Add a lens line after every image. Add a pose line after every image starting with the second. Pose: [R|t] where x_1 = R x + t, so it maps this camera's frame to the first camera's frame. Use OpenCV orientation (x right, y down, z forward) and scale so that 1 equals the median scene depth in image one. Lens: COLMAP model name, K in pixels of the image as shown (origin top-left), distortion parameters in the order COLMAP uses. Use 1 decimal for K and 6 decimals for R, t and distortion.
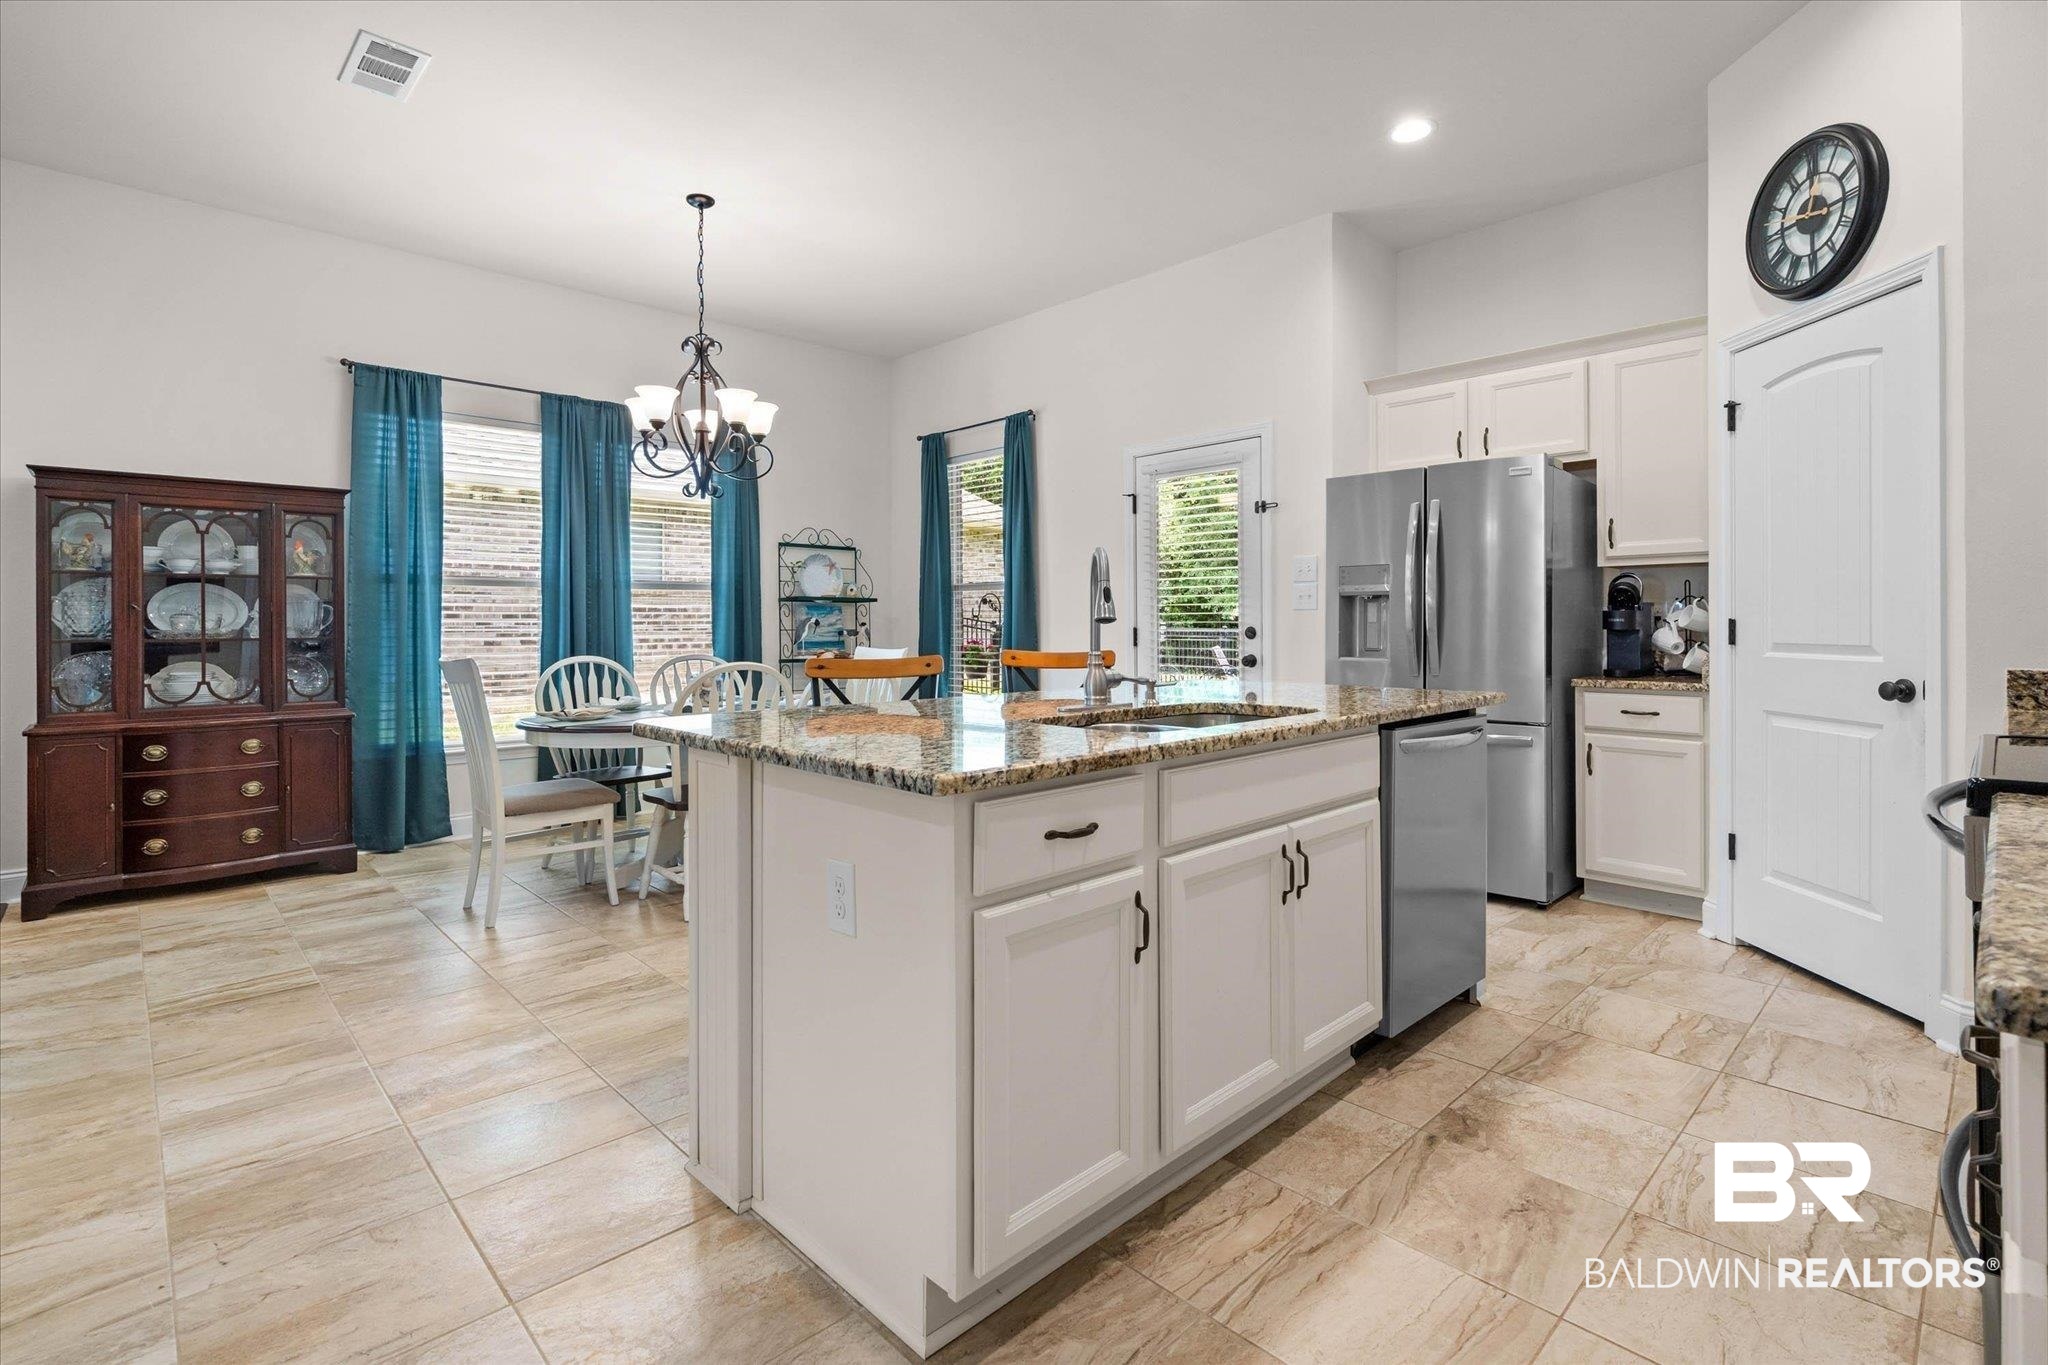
lens RADIAL K [[948.5, 0, 1030.5], [0, 948.5, 623.7], [0, 0, 1]] dist [-0.004536, -0.000048]
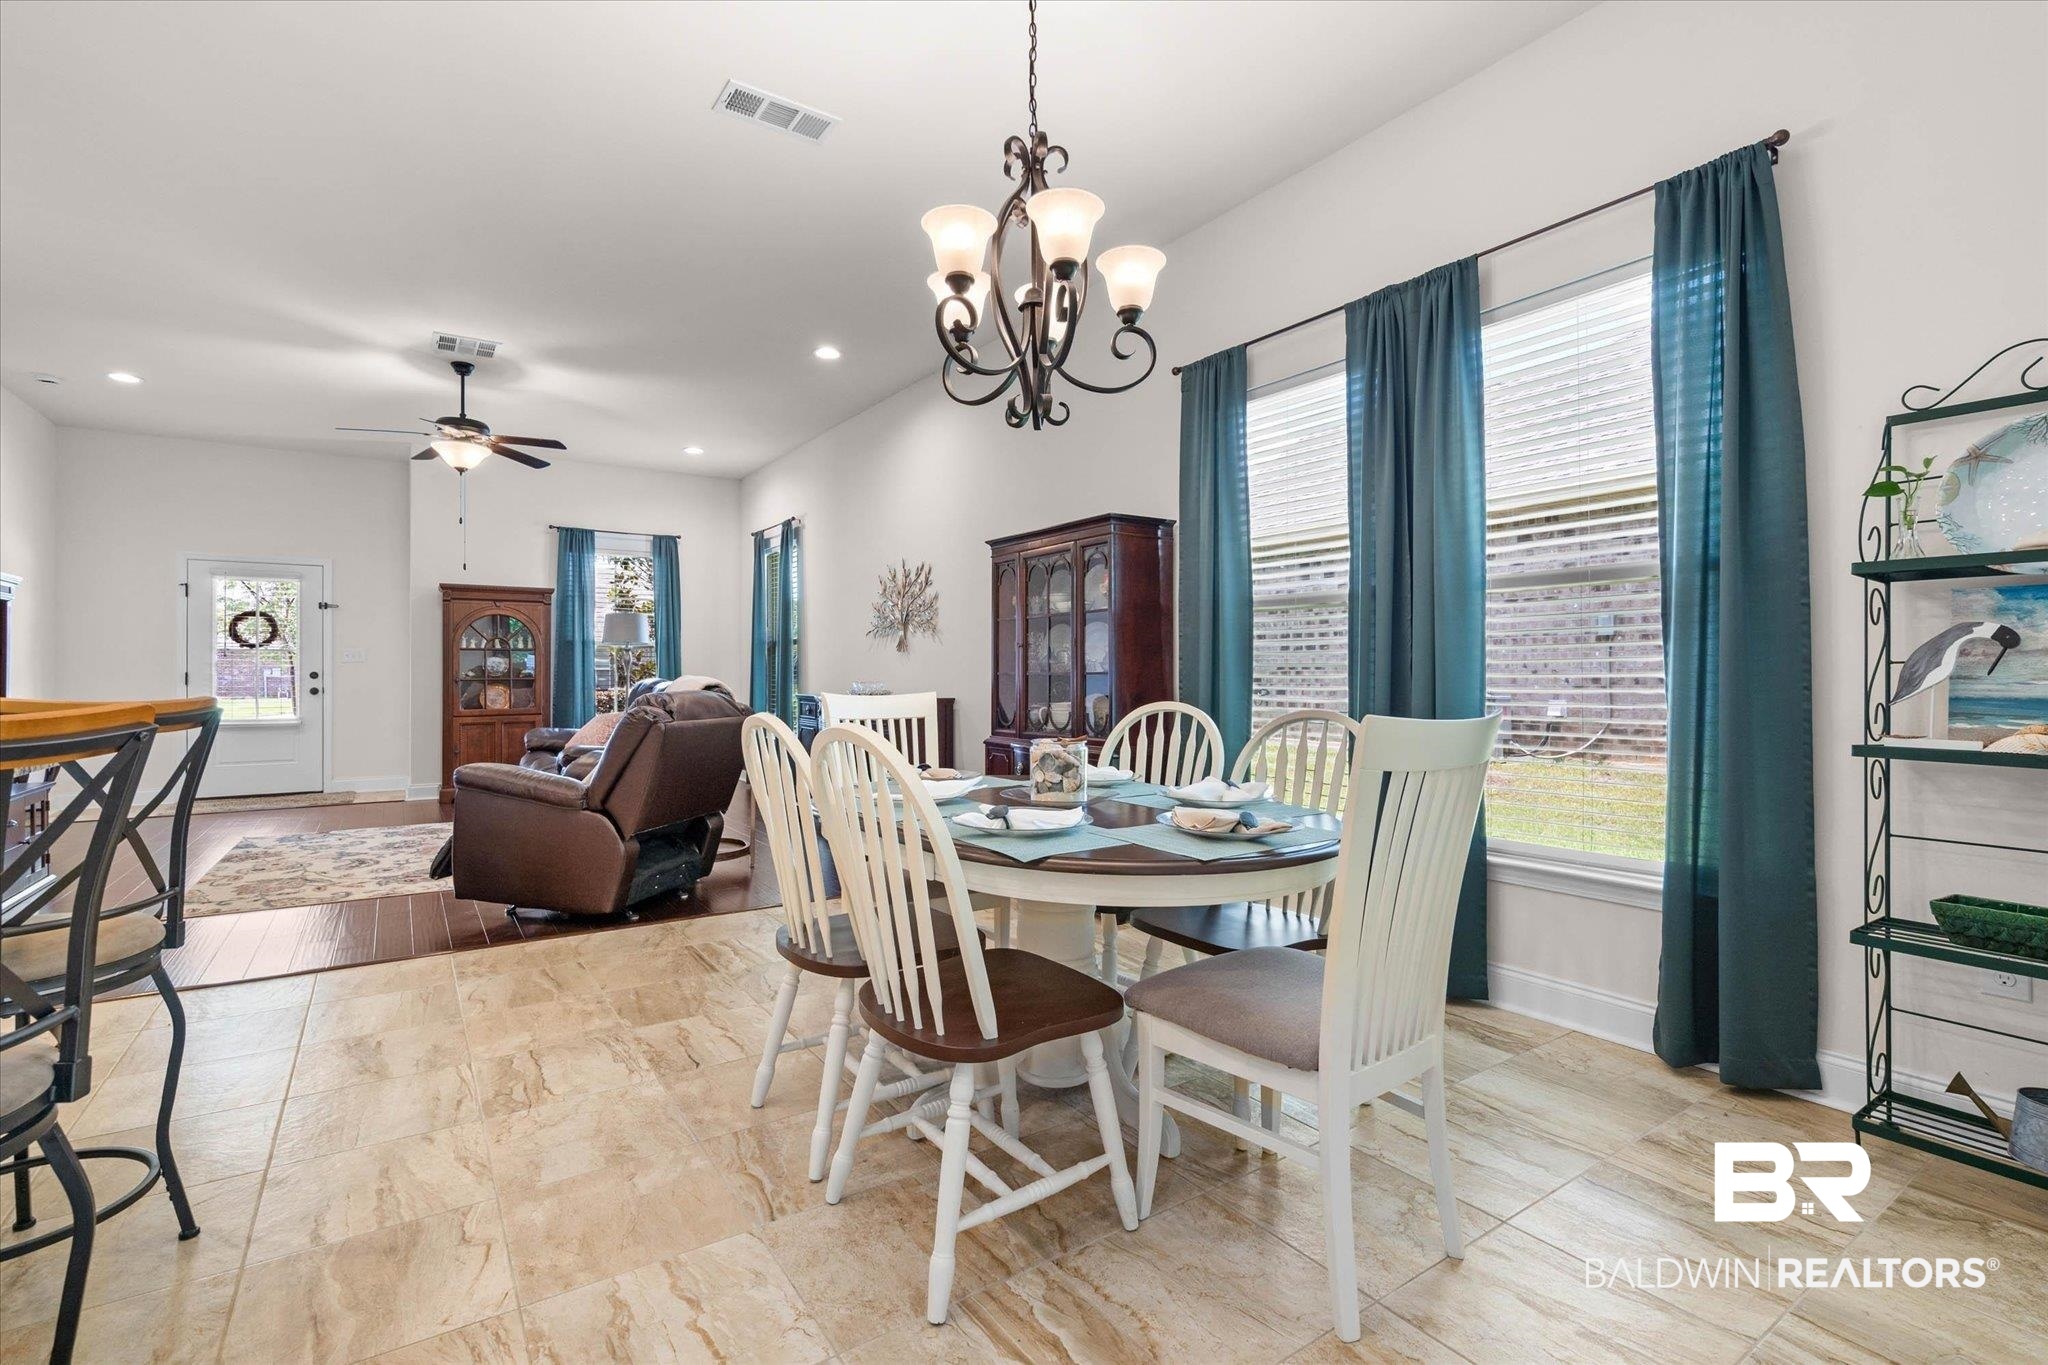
lens RADIAL K [[927.6, 0, 1022.6], [0, 927.6, 675.0], [0, 0, 1]] dist [-0.001634, -0.000079]
pose [[-0.171183, 0.004715, -0.985228, 0.281182], [0.001835, 0.999988, 0.004467, 0.019561], [0.985238, -0.001043, -0.171190, 1.551957]]
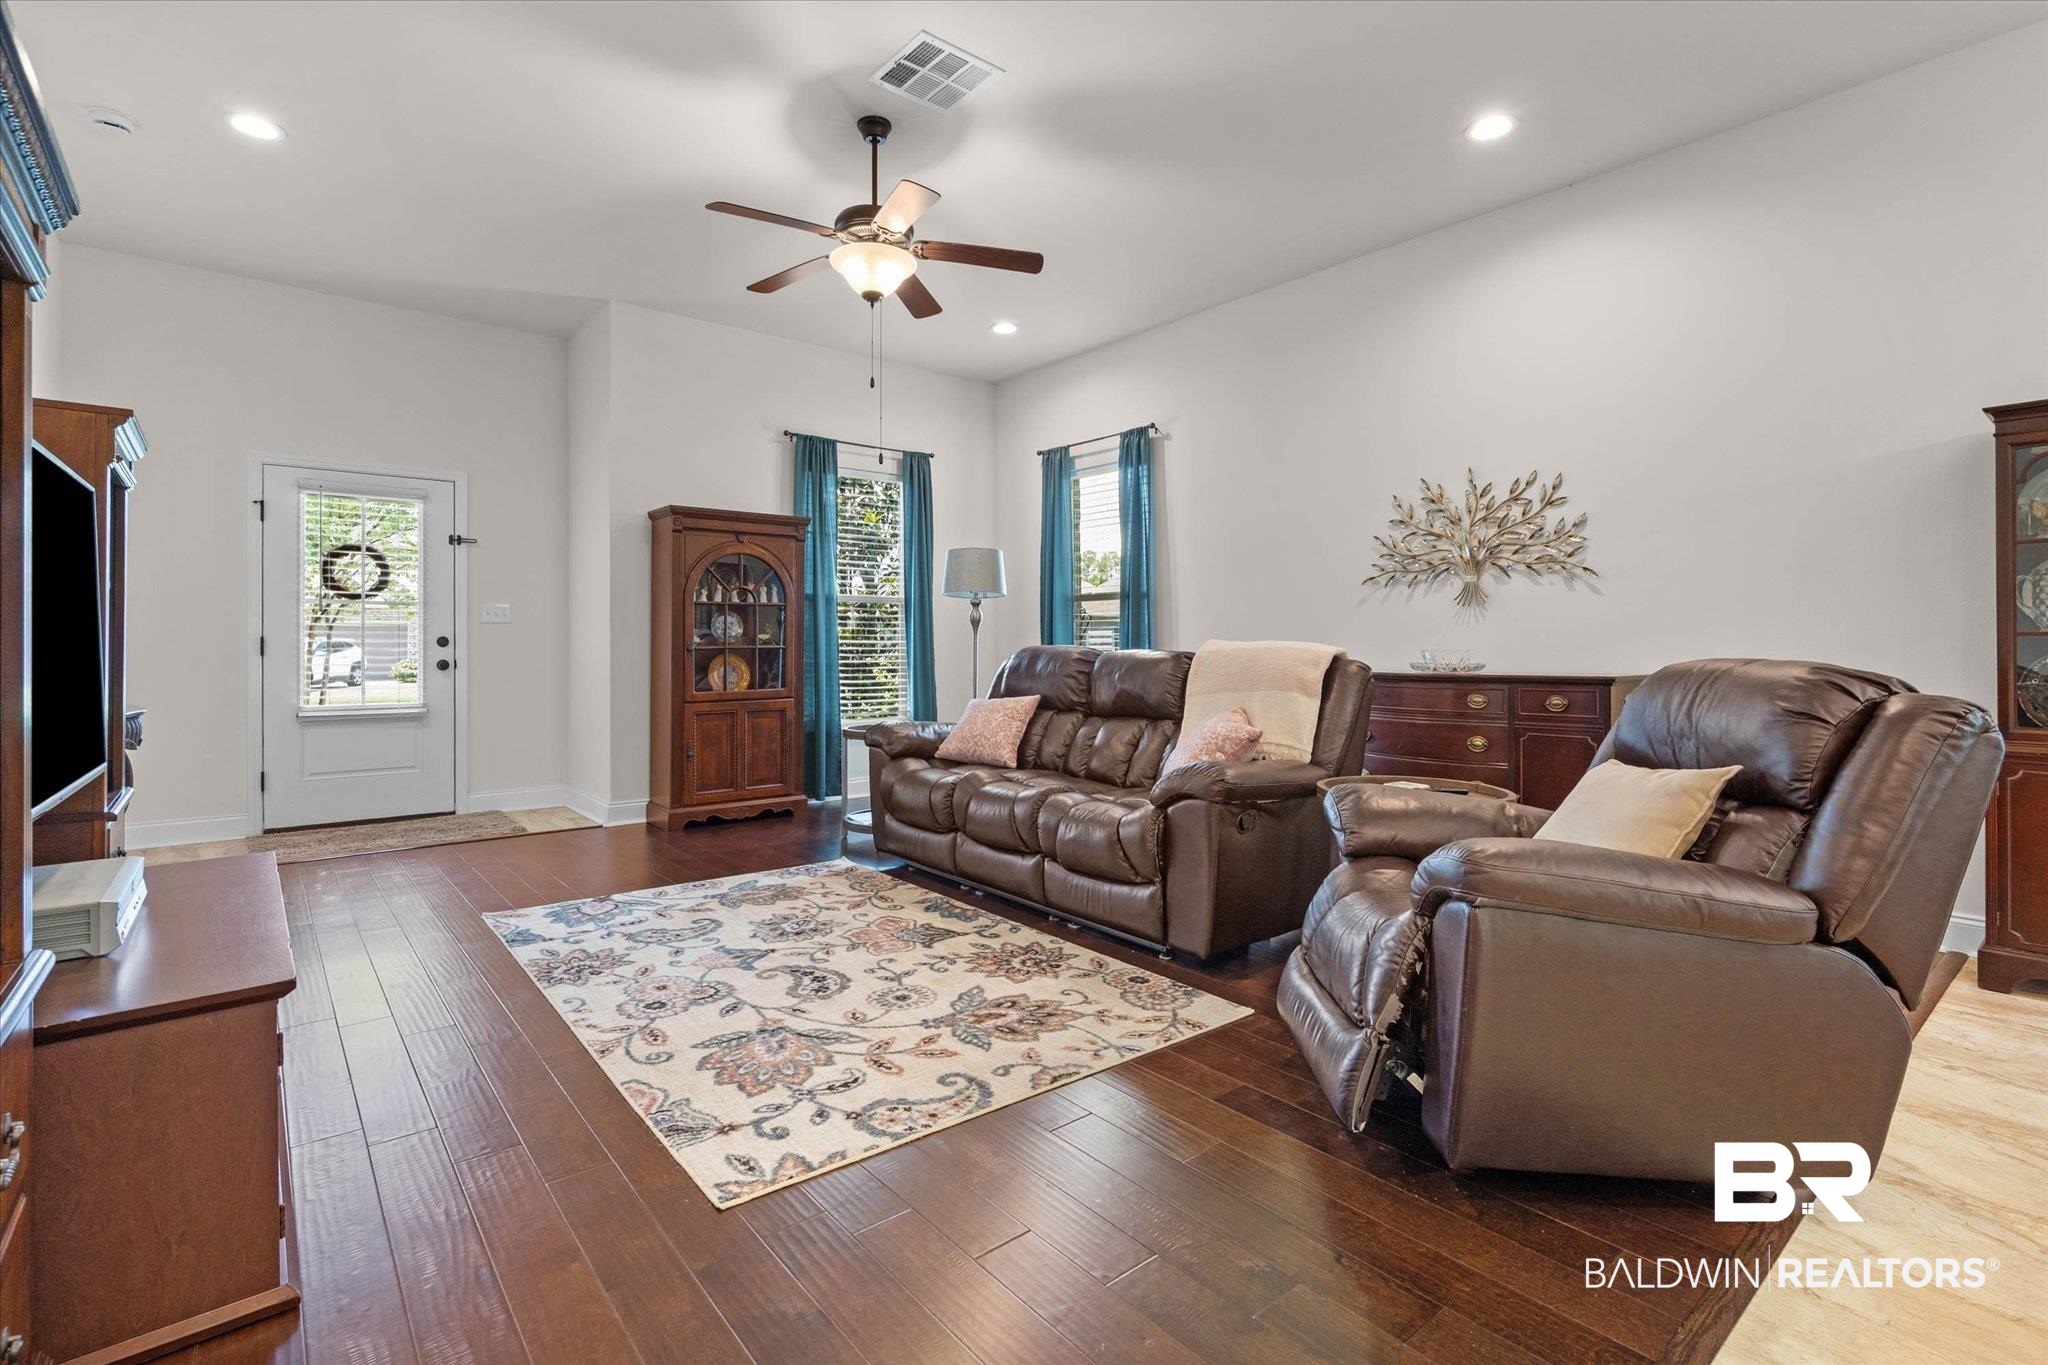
lens RADIAL K [[943.3, 0, 1017.7], [0, 943.3, 650.3], [0, 0, 1]] dist [-0.004794, -0.000139]
pose [[-0.081142, 0.006594, -0.996681, -0.266469], [-0.000328, 0.999978, 0.006643, 0.033355], [0.996703, 0.000866, -0.081138, 0.319459]]
